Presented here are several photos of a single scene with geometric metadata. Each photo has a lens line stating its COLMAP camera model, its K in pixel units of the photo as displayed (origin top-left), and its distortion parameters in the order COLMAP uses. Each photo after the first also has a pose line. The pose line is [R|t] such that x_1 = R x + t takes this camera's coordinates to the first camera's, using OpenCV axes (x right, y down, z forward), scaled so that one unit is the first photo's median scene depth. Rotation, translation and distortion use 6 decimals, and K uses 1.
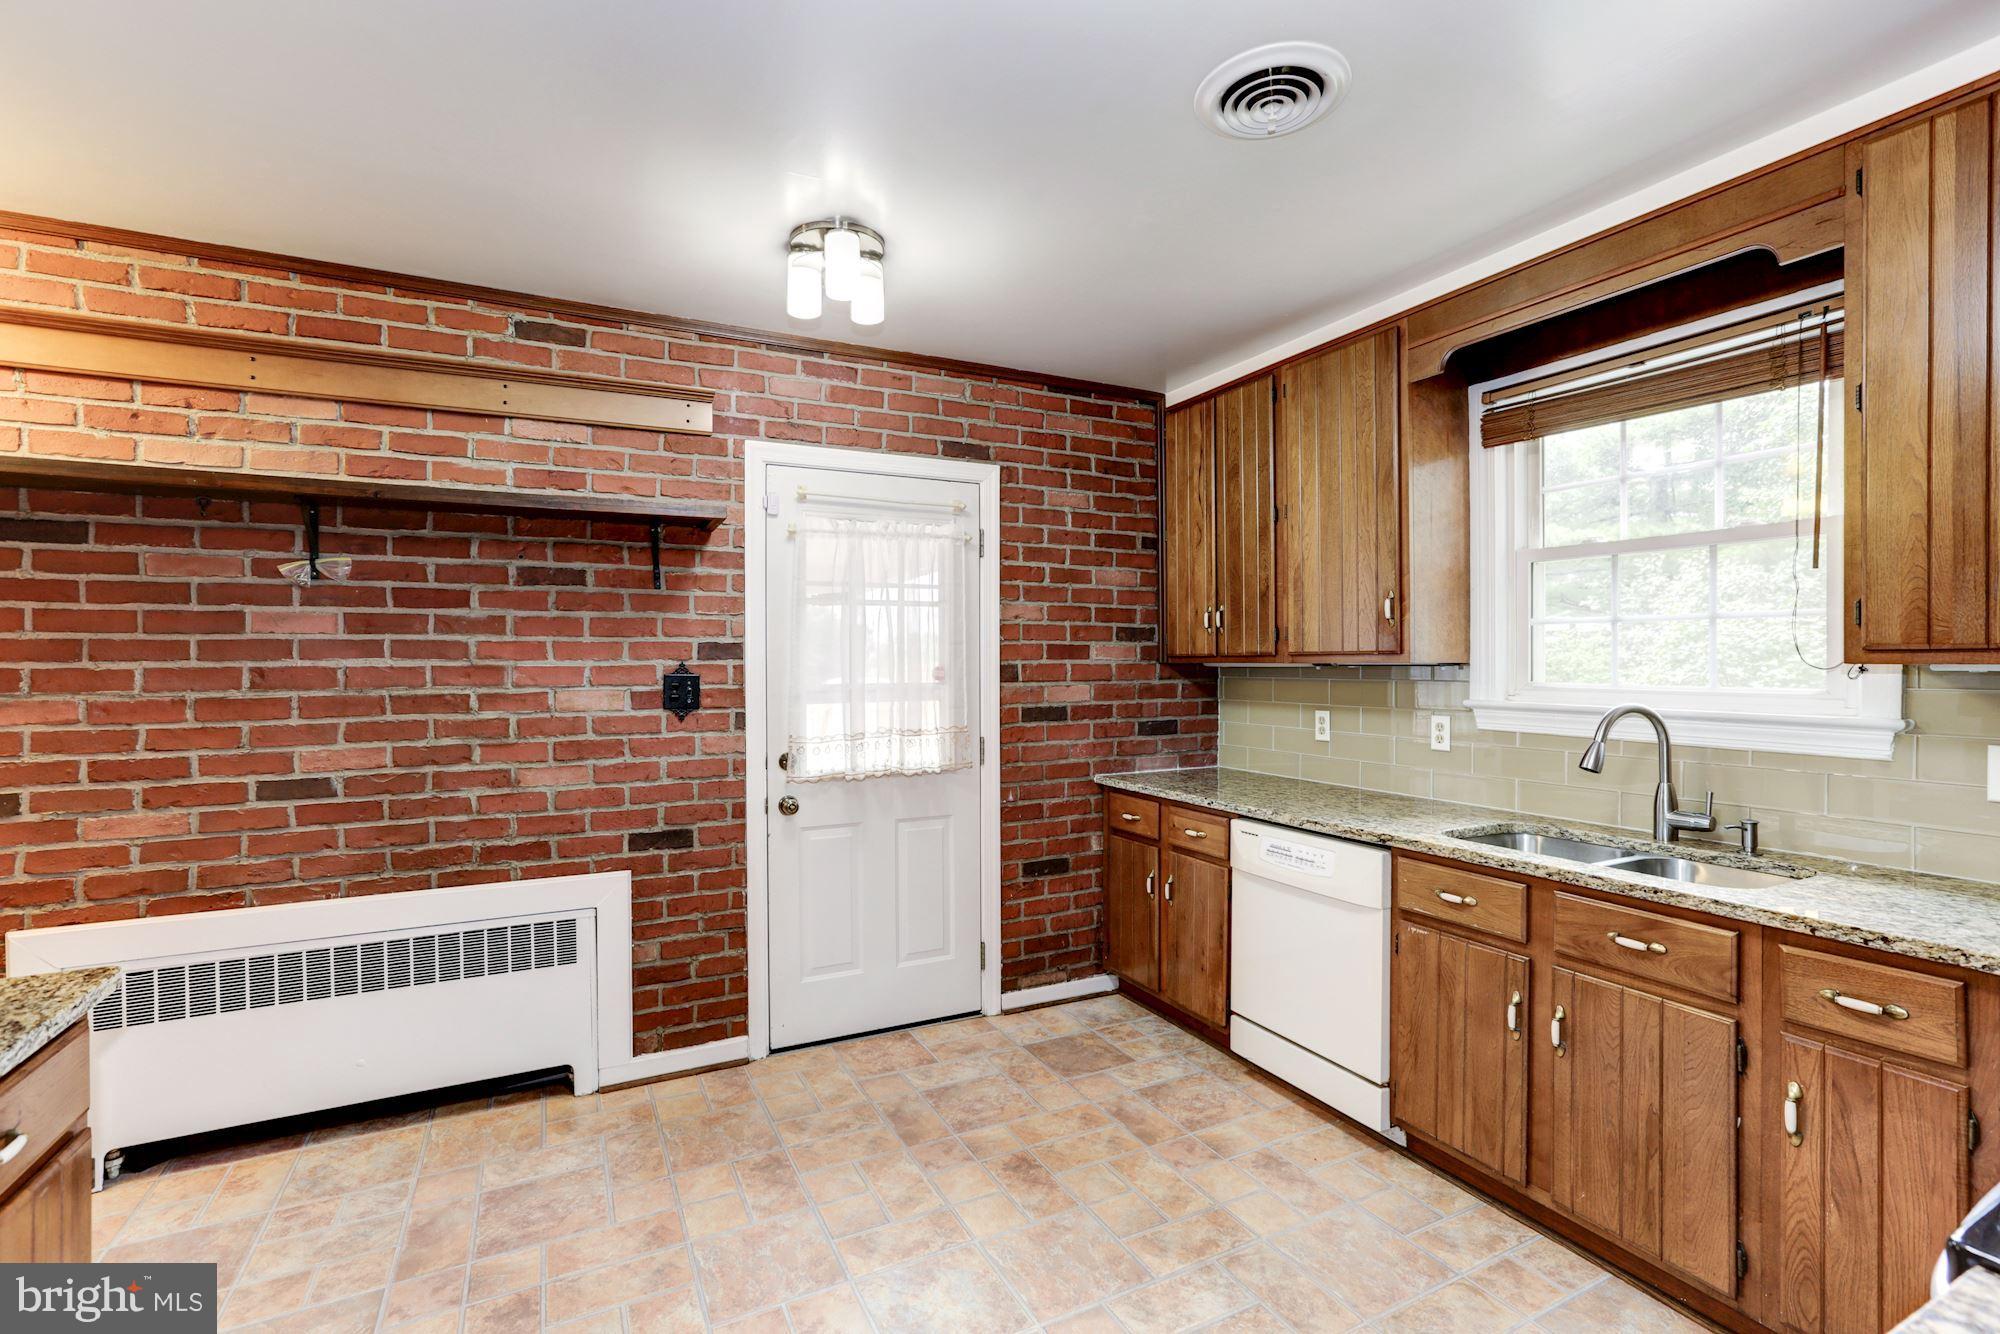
lens RADIAL K [[890.8, 0, 996.6], [0, 890.8, 659.7], [0, 0, 1]] dist [-0.003724, 0.000111]
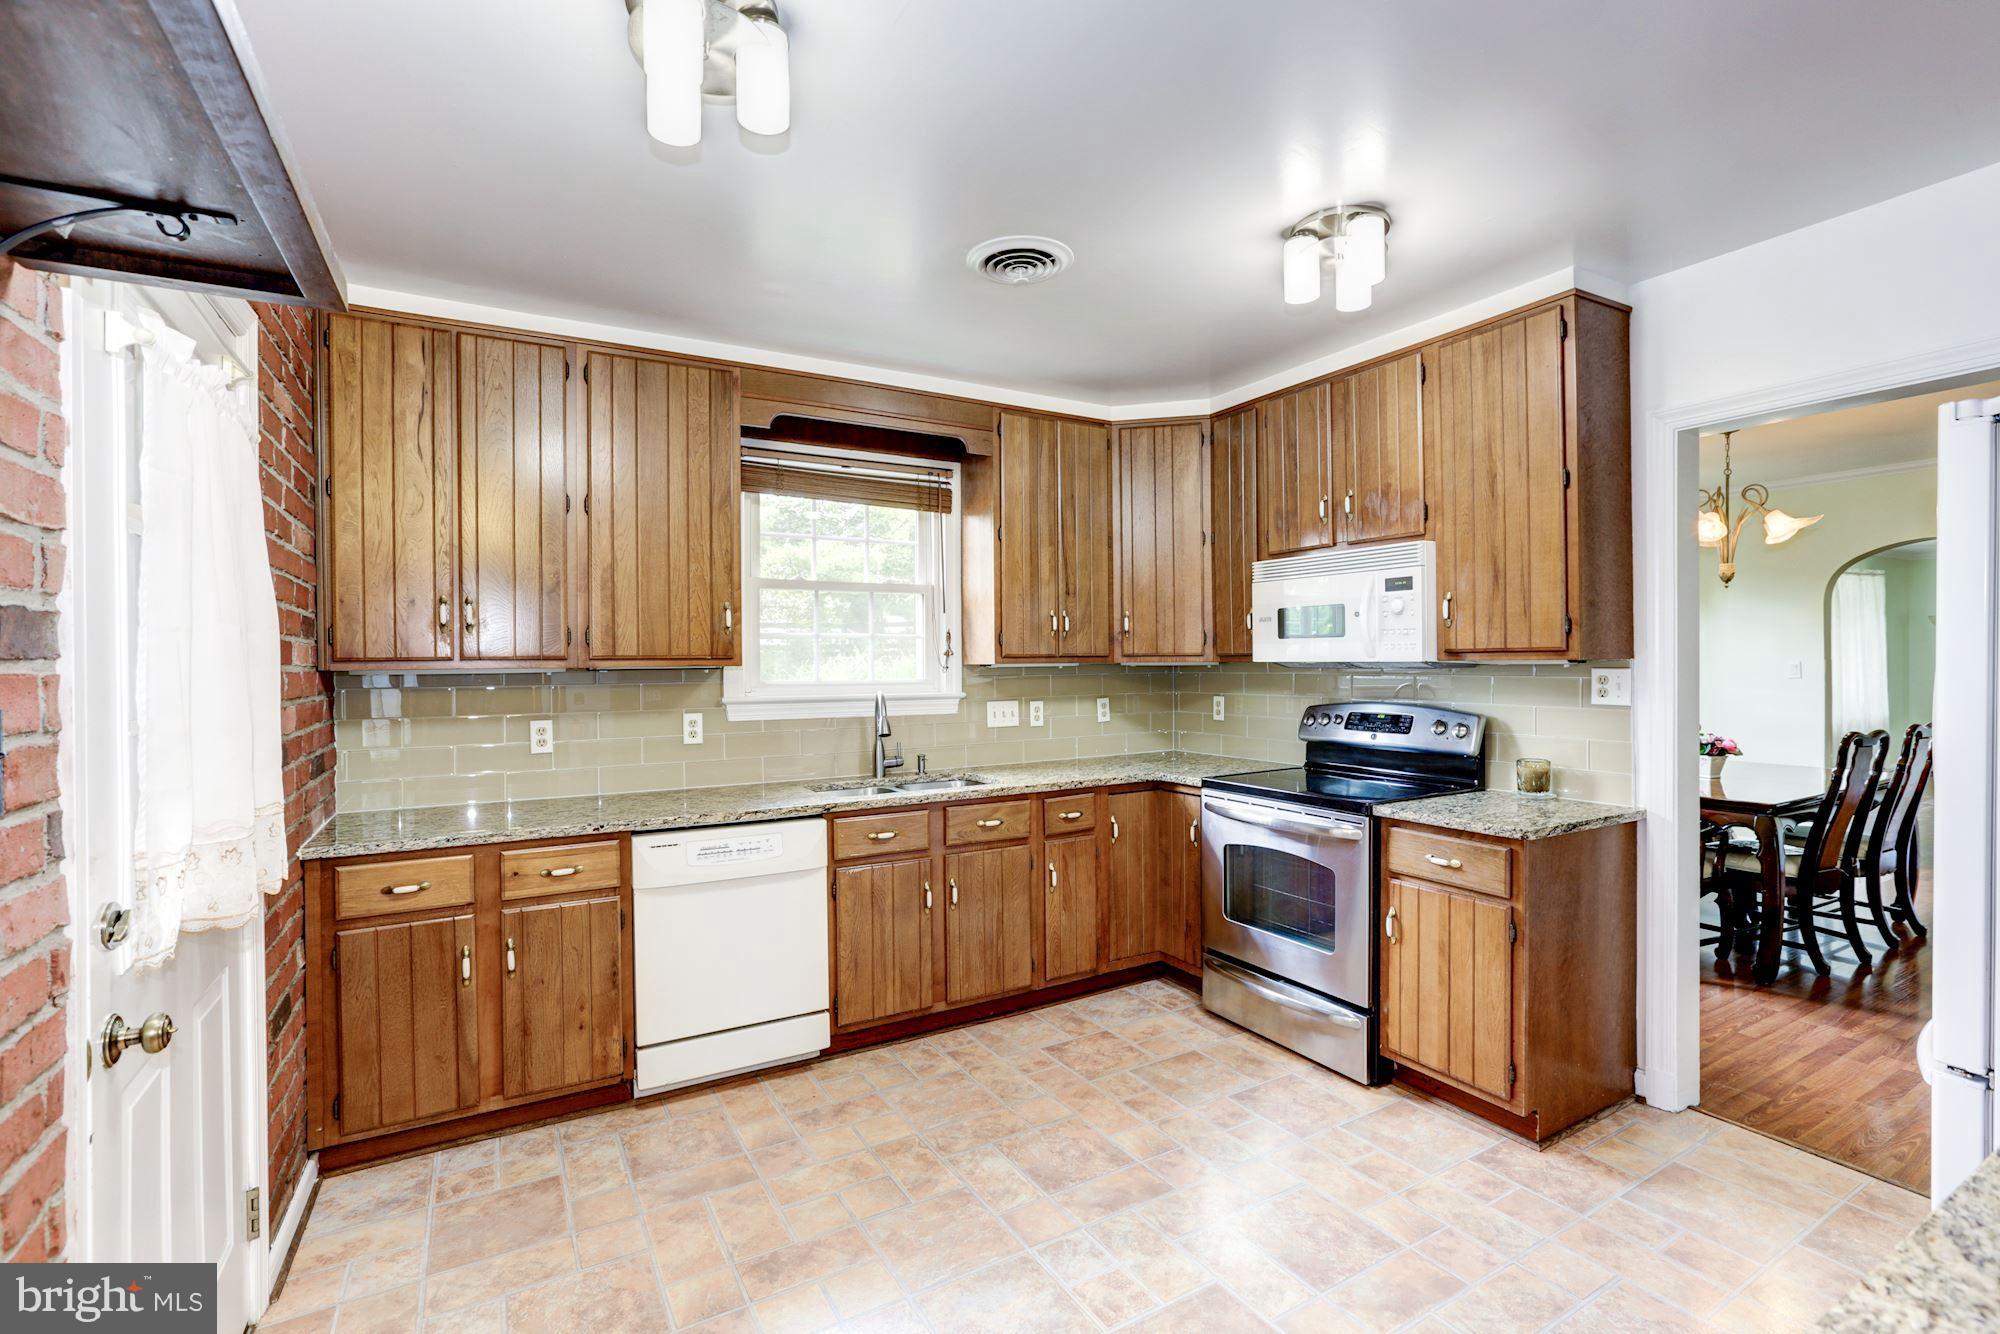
lens RADIAL K [[890.8, 0, 1000.3], [0, 890.8, 668.5], [0, 0, 1]] dist [-0.003724, 0.000111]
pose [[-0.036431, -0.002775, 0.999332, -0.765647], [0.007563, 0.999967, 0.003052, 0.006231], [-0.999308, 0.007669, -0.036409, 0.763281]]
